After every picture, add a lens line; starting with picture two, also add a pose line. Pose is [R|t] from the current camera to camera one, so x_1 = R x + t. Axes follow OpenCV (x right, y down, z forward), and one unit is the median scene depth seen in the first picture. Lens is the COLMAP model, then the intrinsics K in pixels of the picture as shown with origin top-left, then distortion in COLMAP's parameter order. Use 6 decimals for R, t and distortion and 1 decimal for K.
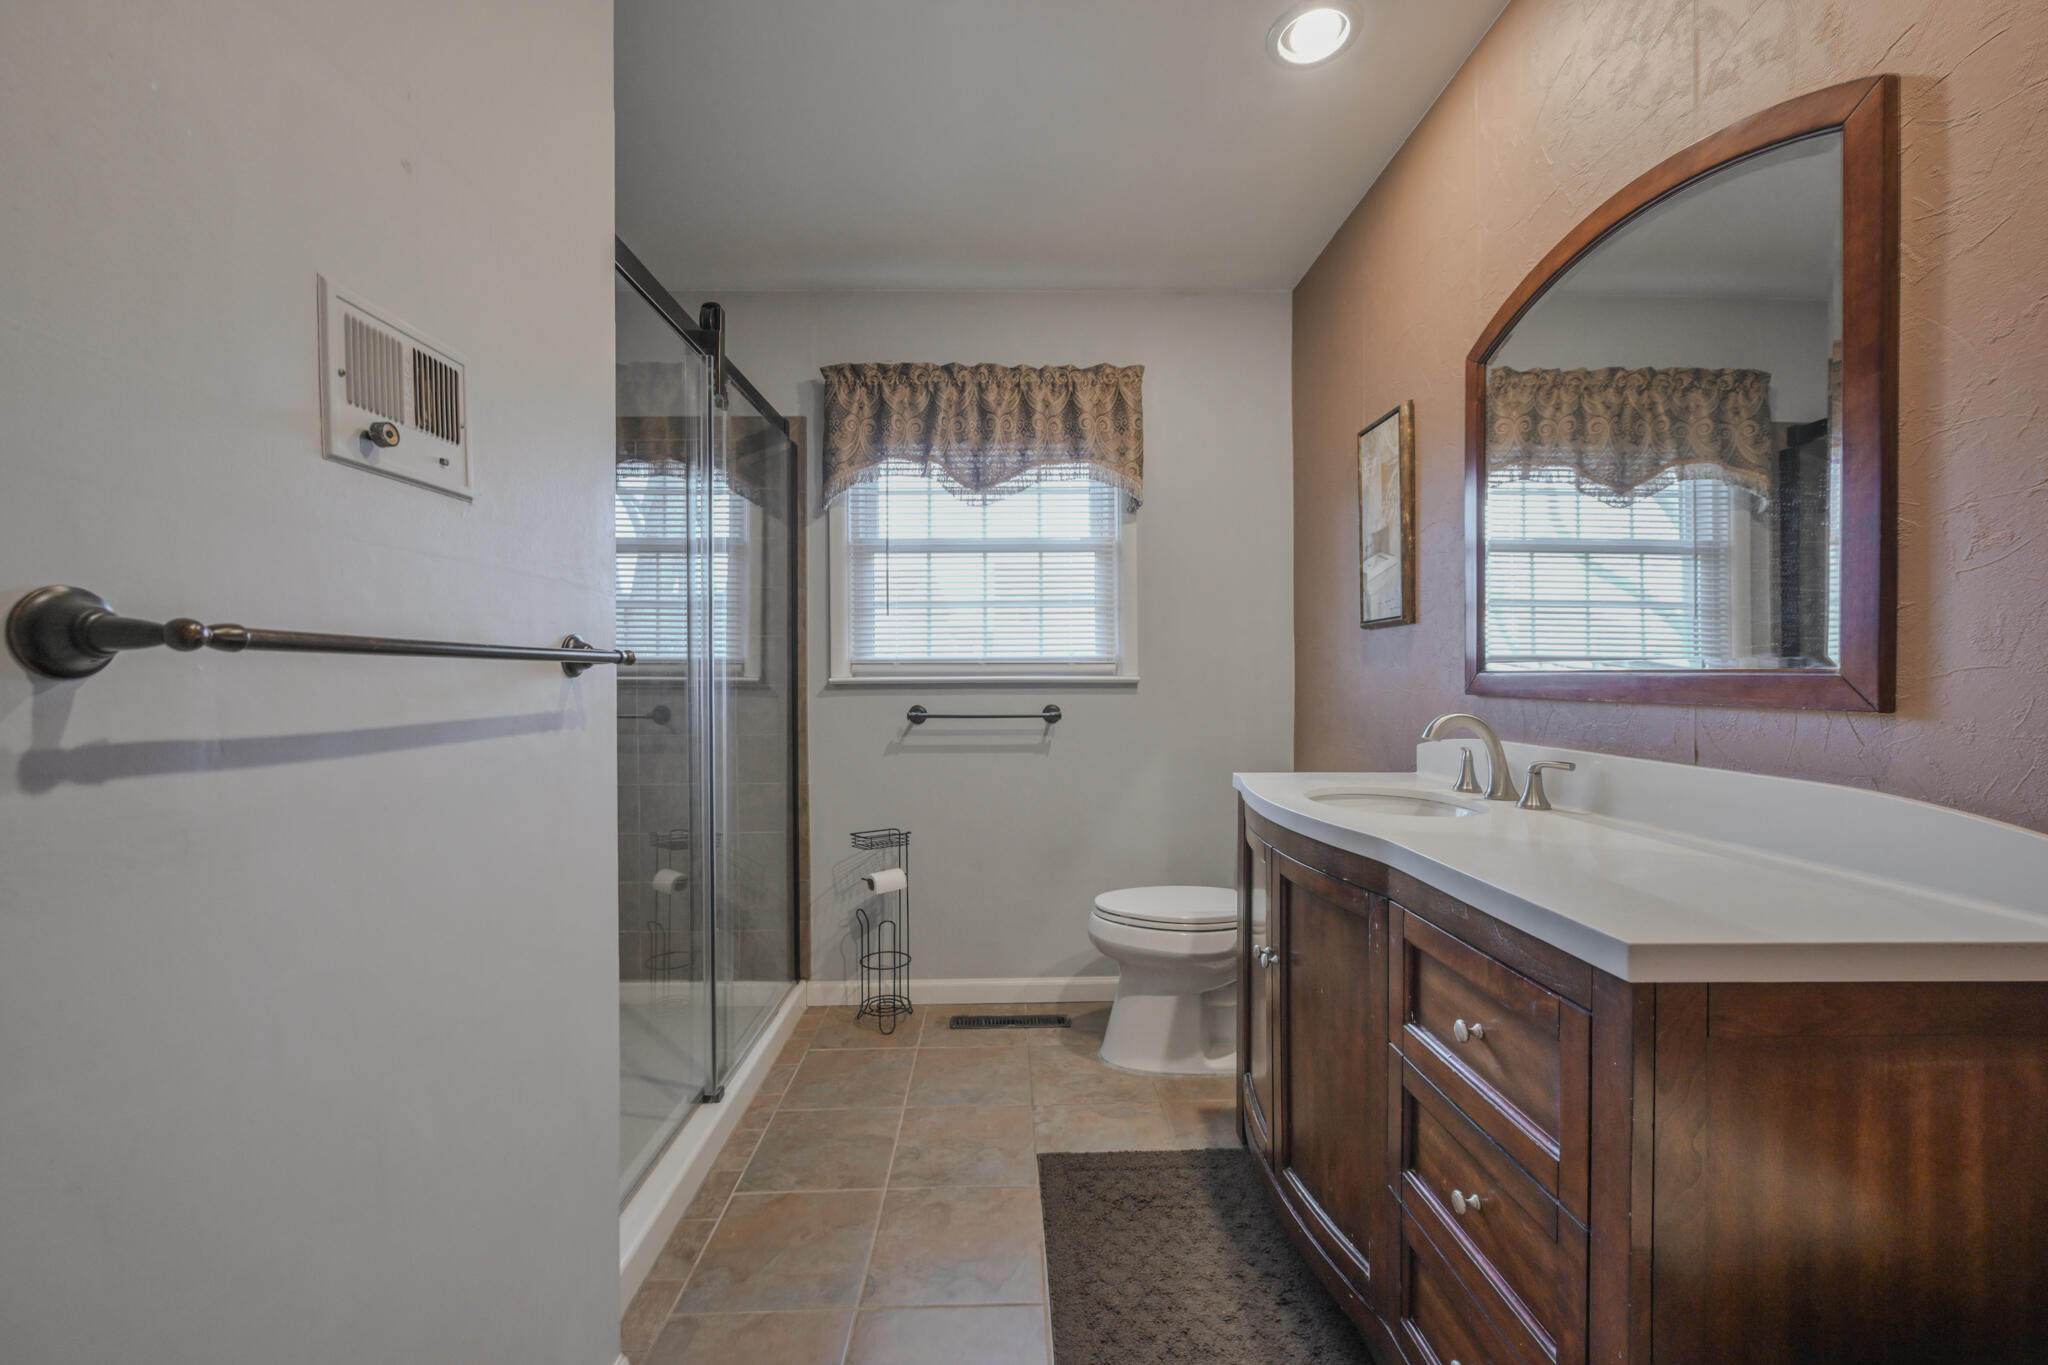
lens RADIAL K [[827.4, 0, 1035.7], [0, 827.4, 683.5], [0, 0, 1]] dist [-0.001395, 0.000399]
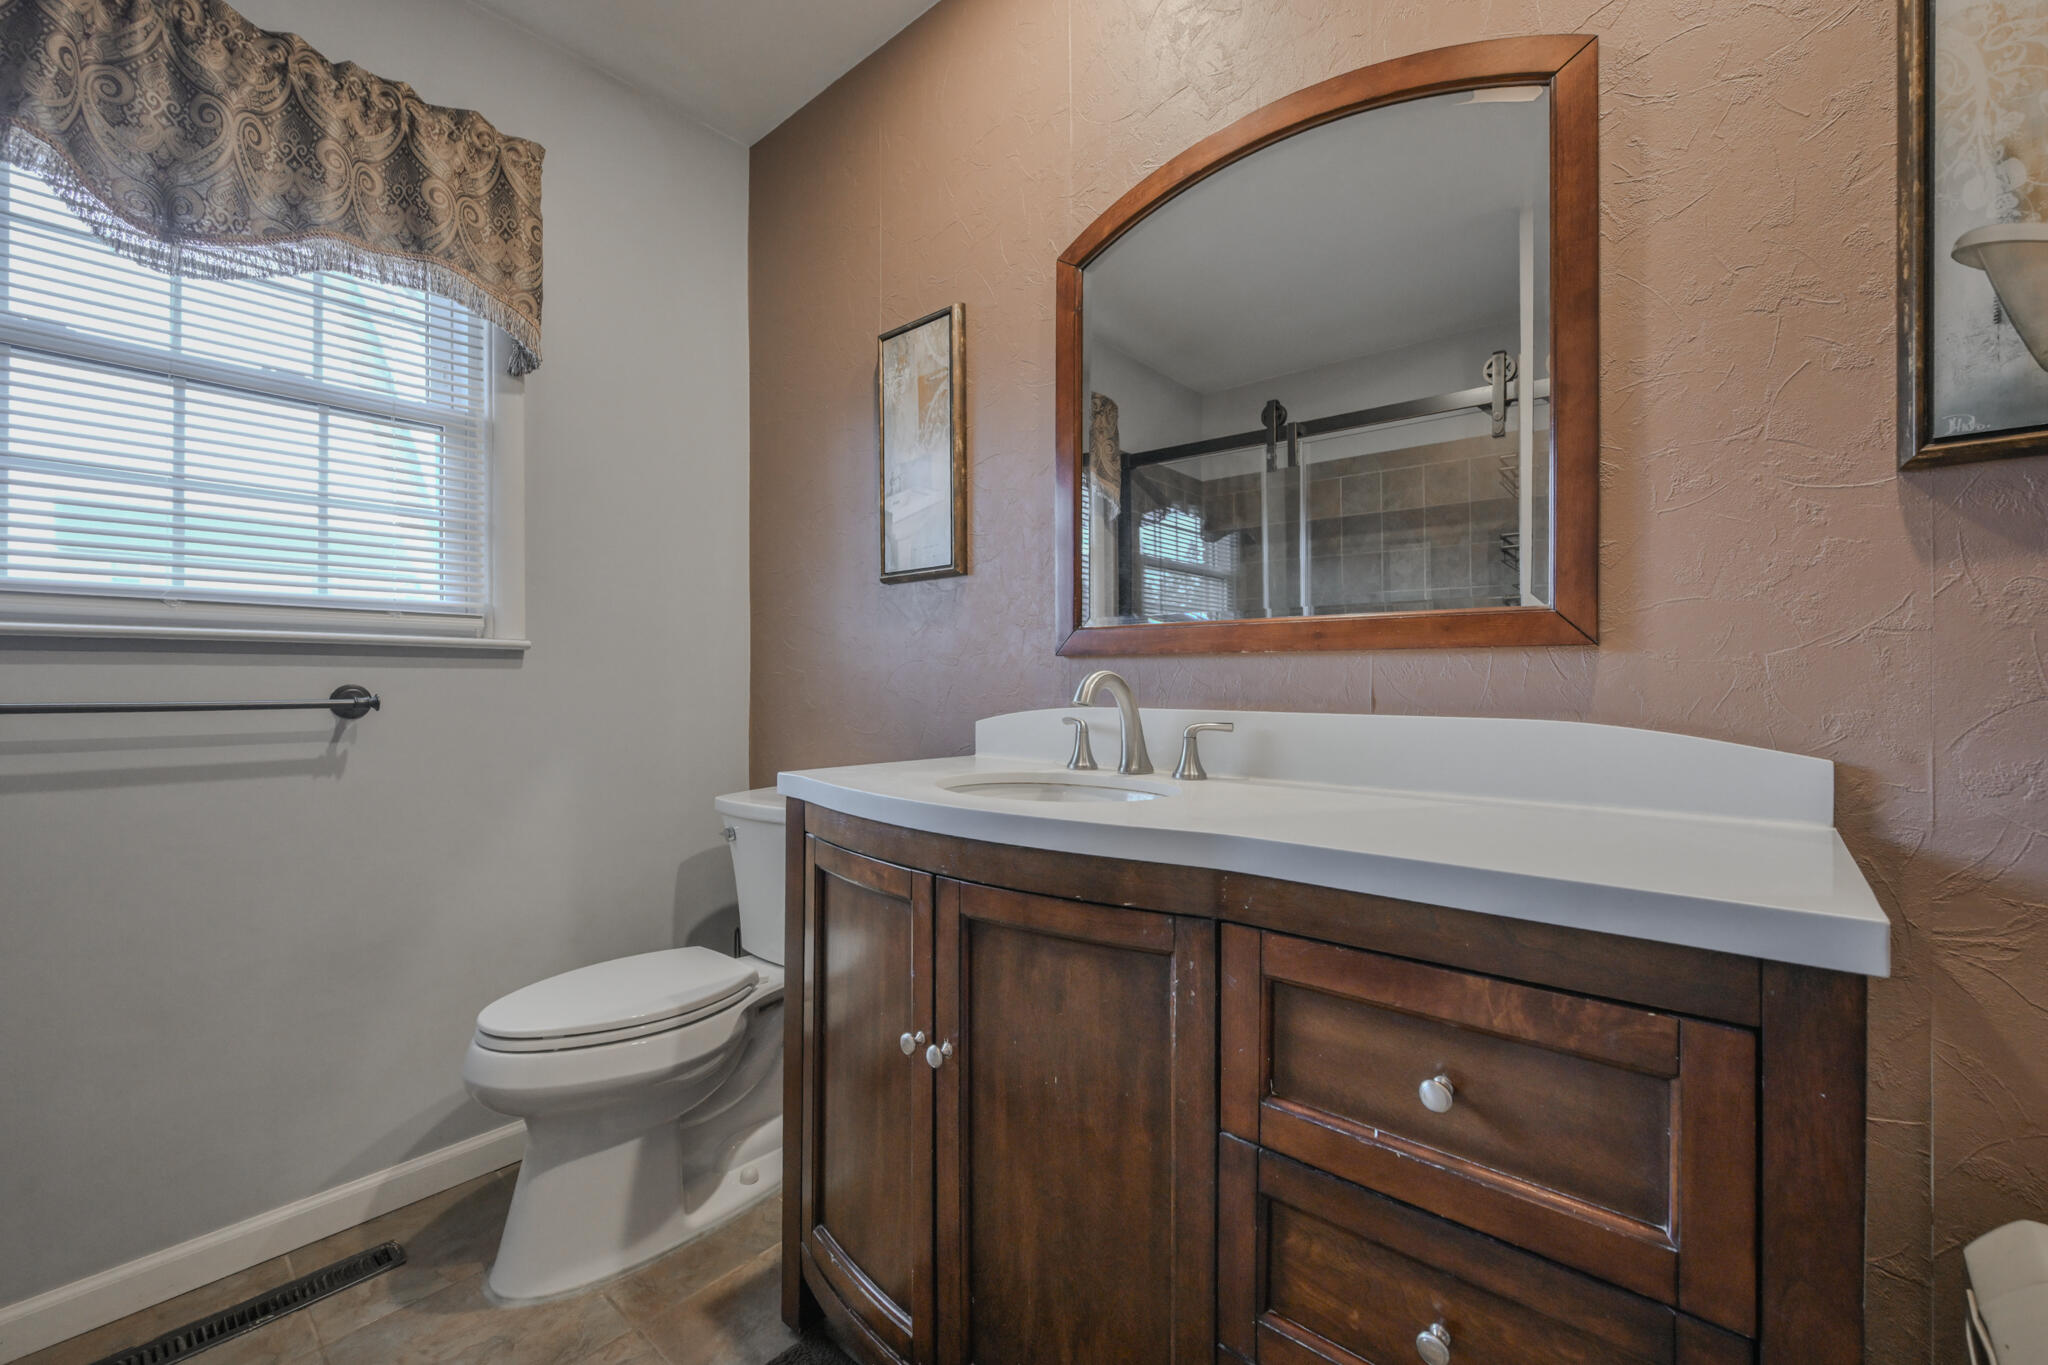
lens RADIAL K [[827.4, 0, 1008.4], [0, 827.4, 681.0], [0, 0, 1]] dist [-0.001395, 0.000399]
pose [[0.678609, 0.004400, 0.734486, -0.092867], [0.005671, 0.999921, -0.011230, 0.033437], [-0.734478, 0.011786, 0.678531, 0.320313]]
